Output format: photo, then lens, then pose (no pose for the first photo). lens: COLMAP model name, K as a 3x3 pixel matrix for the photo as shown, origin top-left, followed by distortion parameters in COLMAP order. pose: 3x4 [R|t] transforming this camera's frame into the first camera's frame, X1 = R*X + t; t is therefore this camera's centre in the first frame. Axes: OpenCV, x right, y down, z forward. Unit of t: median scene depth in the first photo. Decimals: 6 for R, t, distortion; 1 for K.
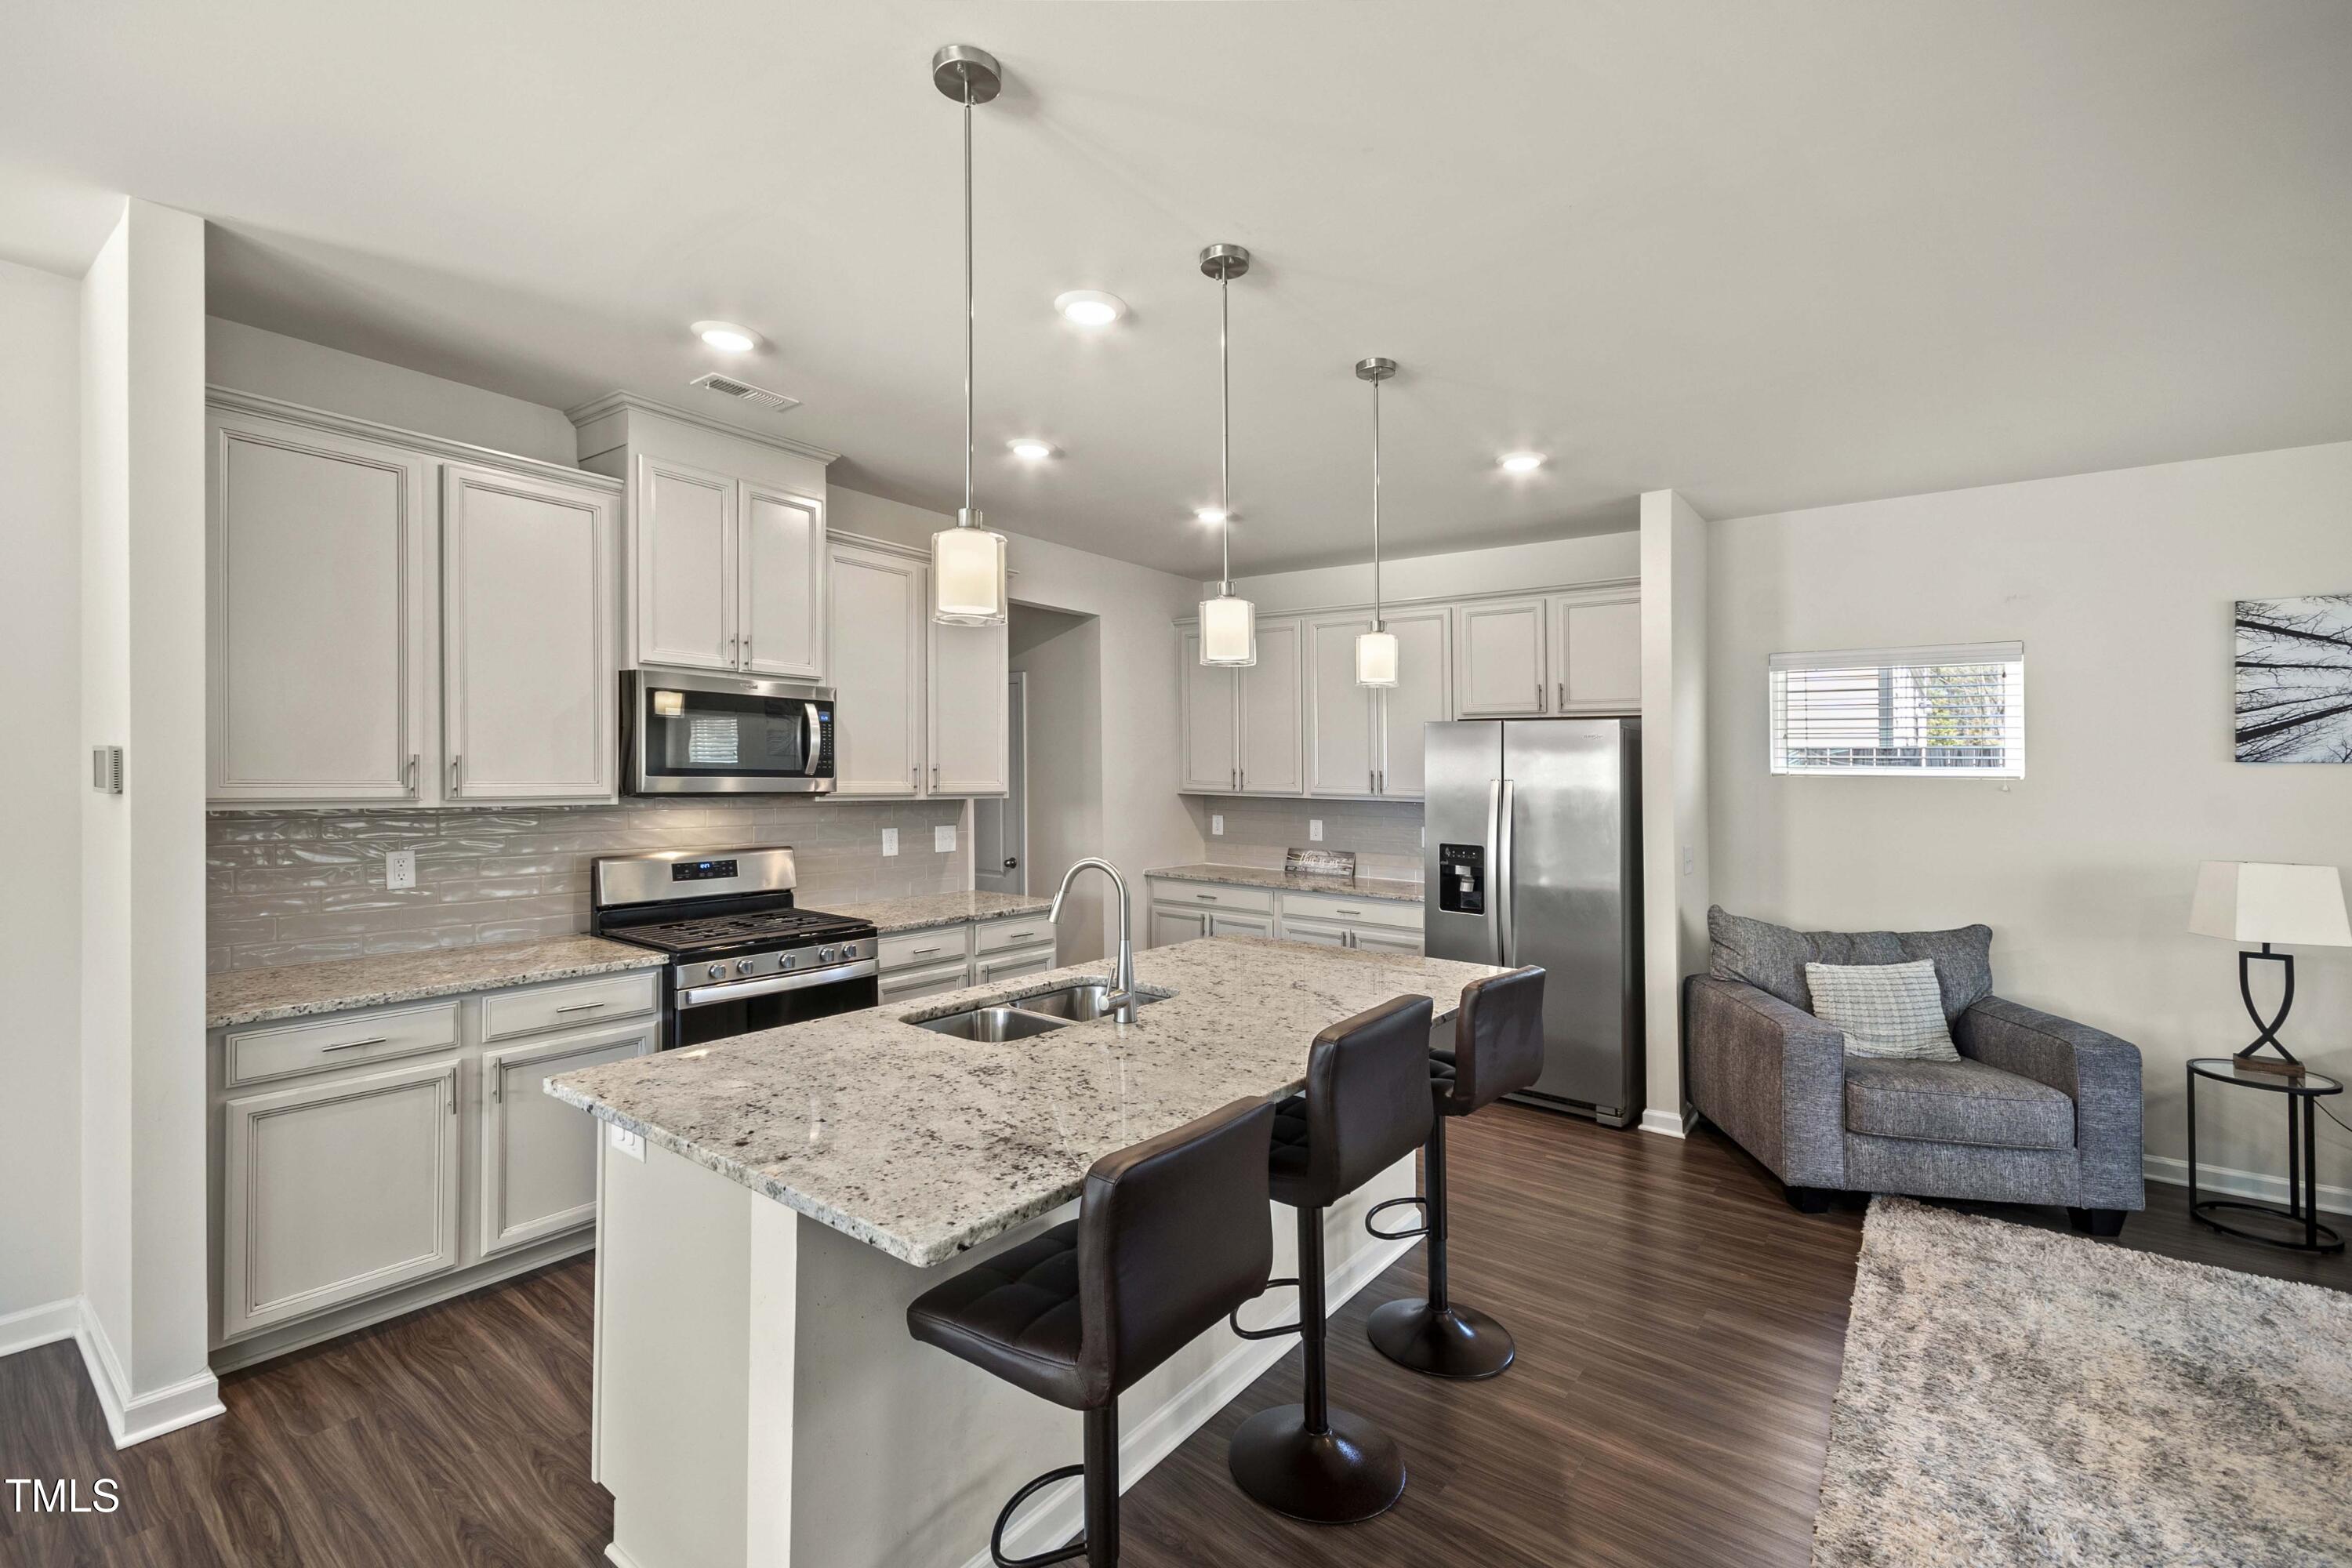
lens RADIAL K [[1038.0, 0, 1153.1], [0, 1038.0, 766.4], [0, 0, 1]] dist [0.005432, -0.004088]
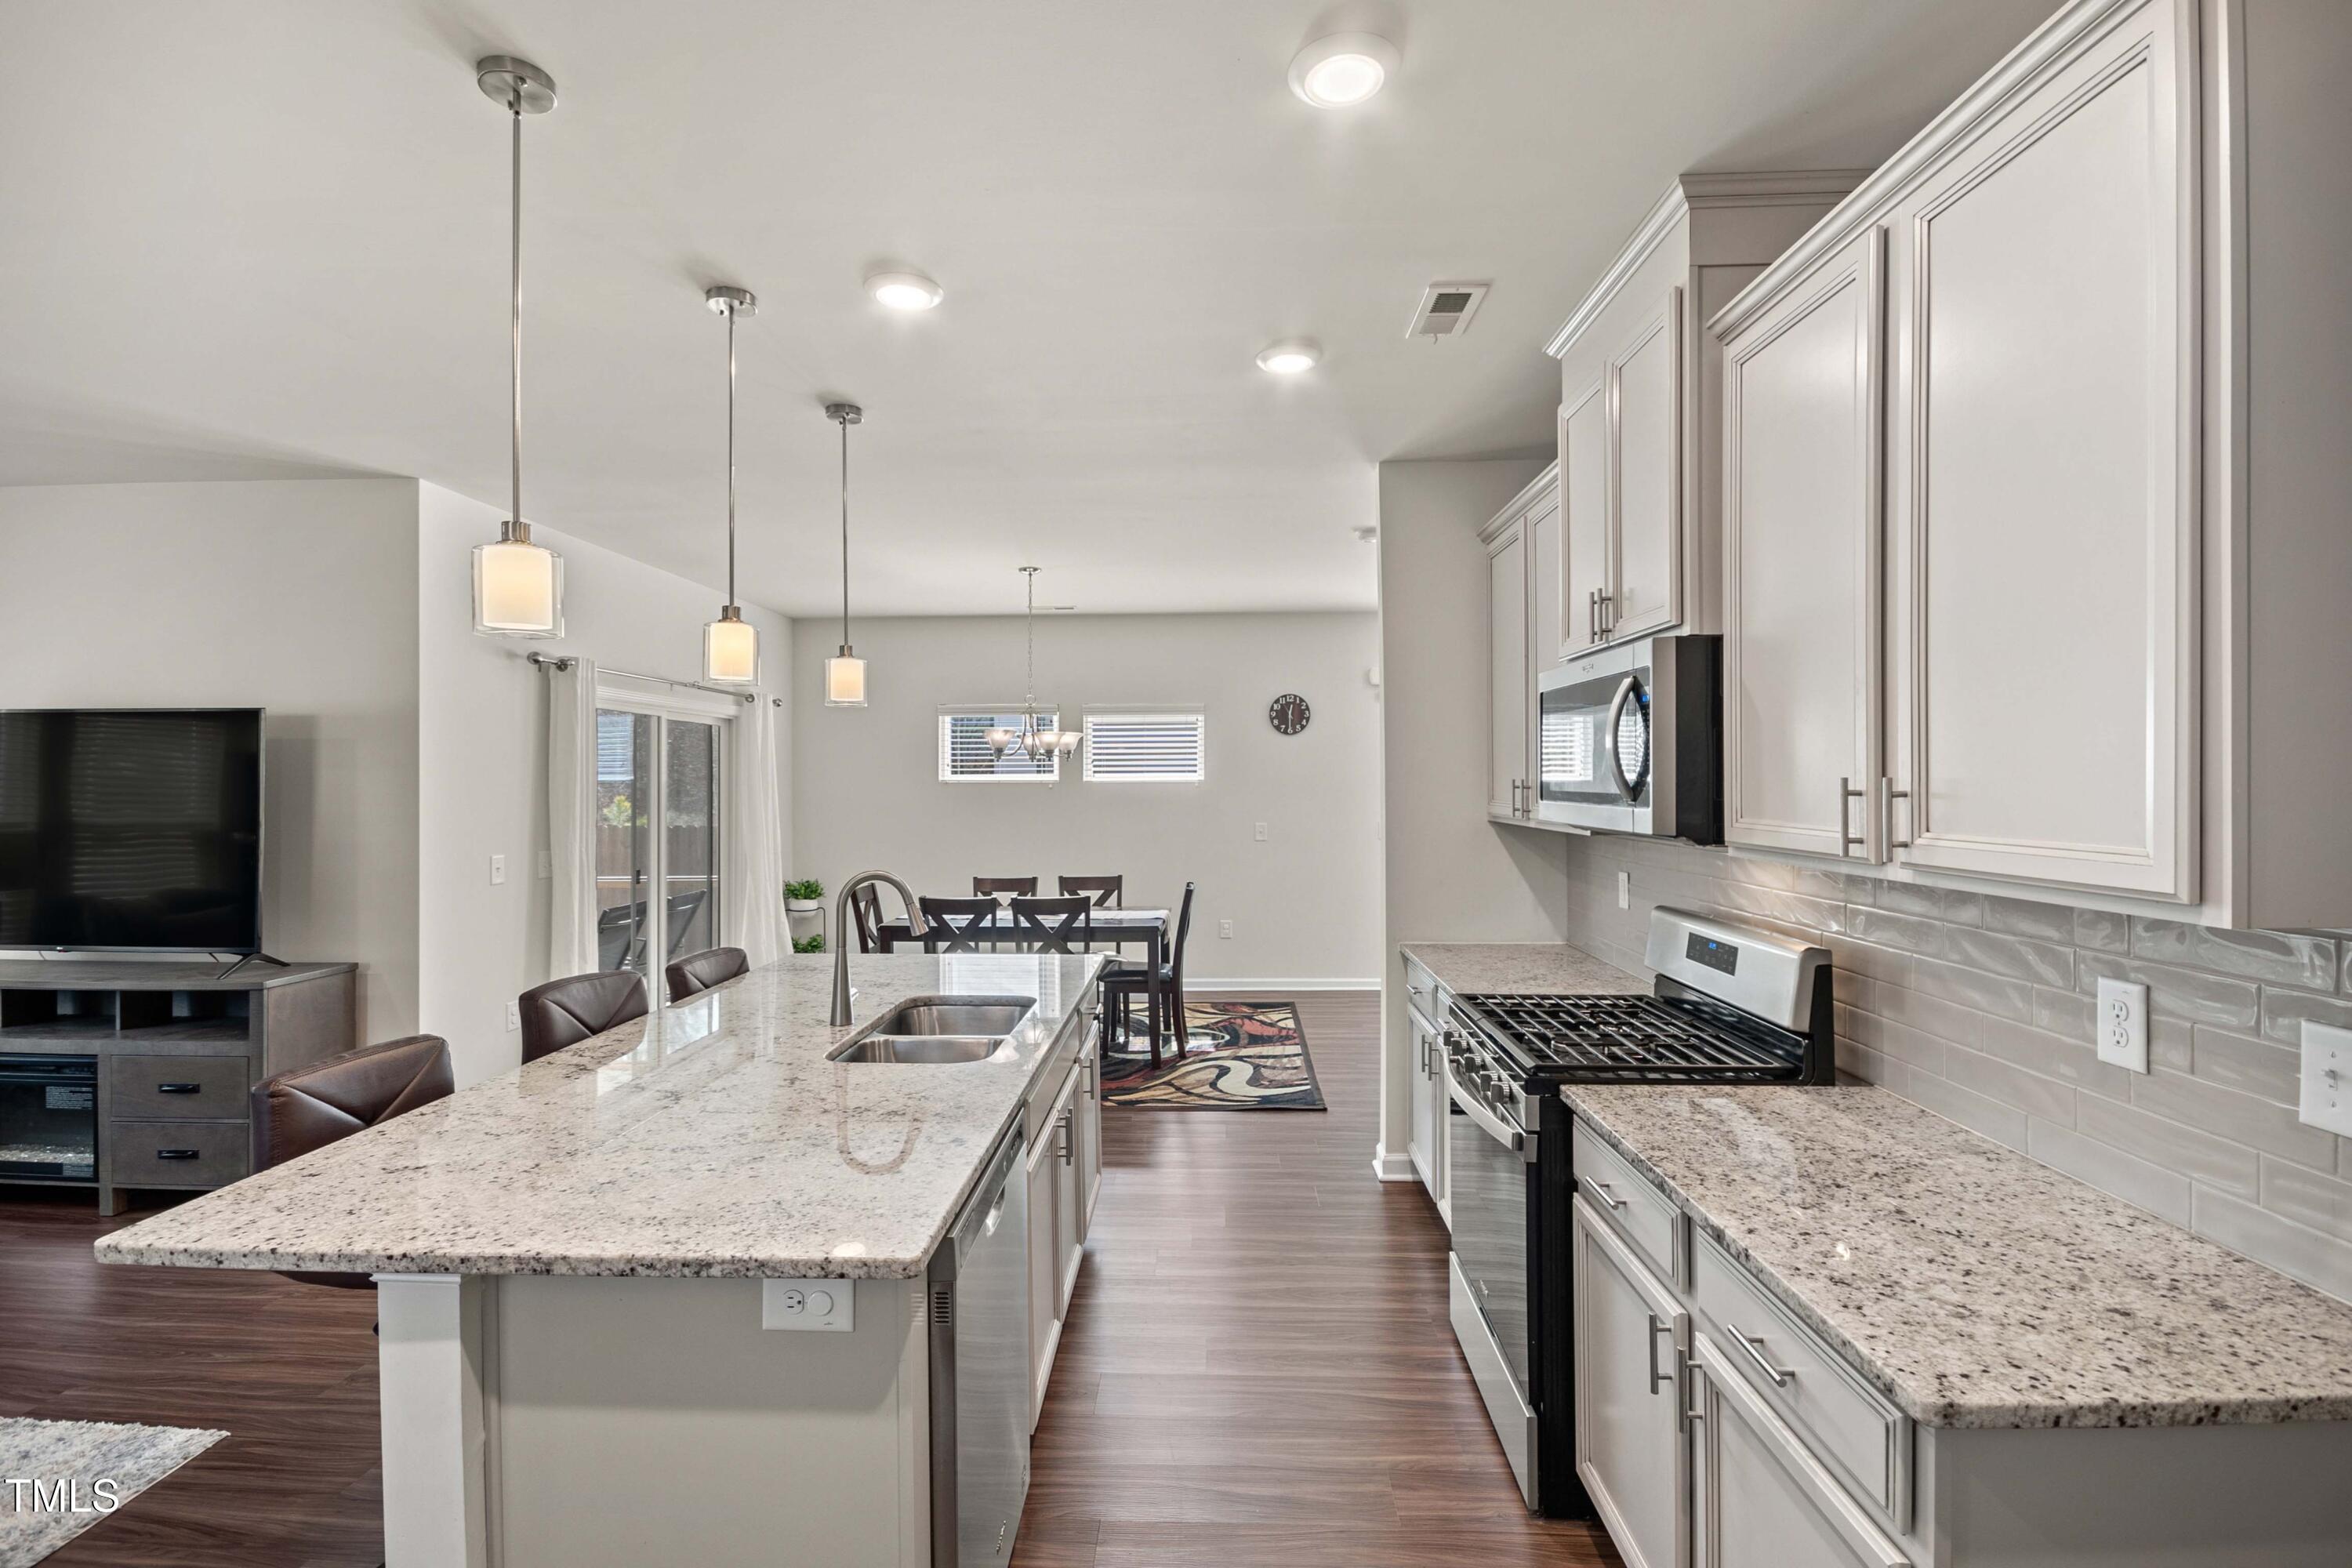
lens RADIAL K [[1038.0, 0, 1157.8], [0, 1038.0, 785.0], [0, 0, 1]] dist [0.005432, -0.004088]
pose [[-0.815285, -0.009422, -0.578983, 0.217932], [-0.005091, 0.999946, -0.009103, 0.005216], [0.579037, -0.004474, -0.815289, 1.357412]]
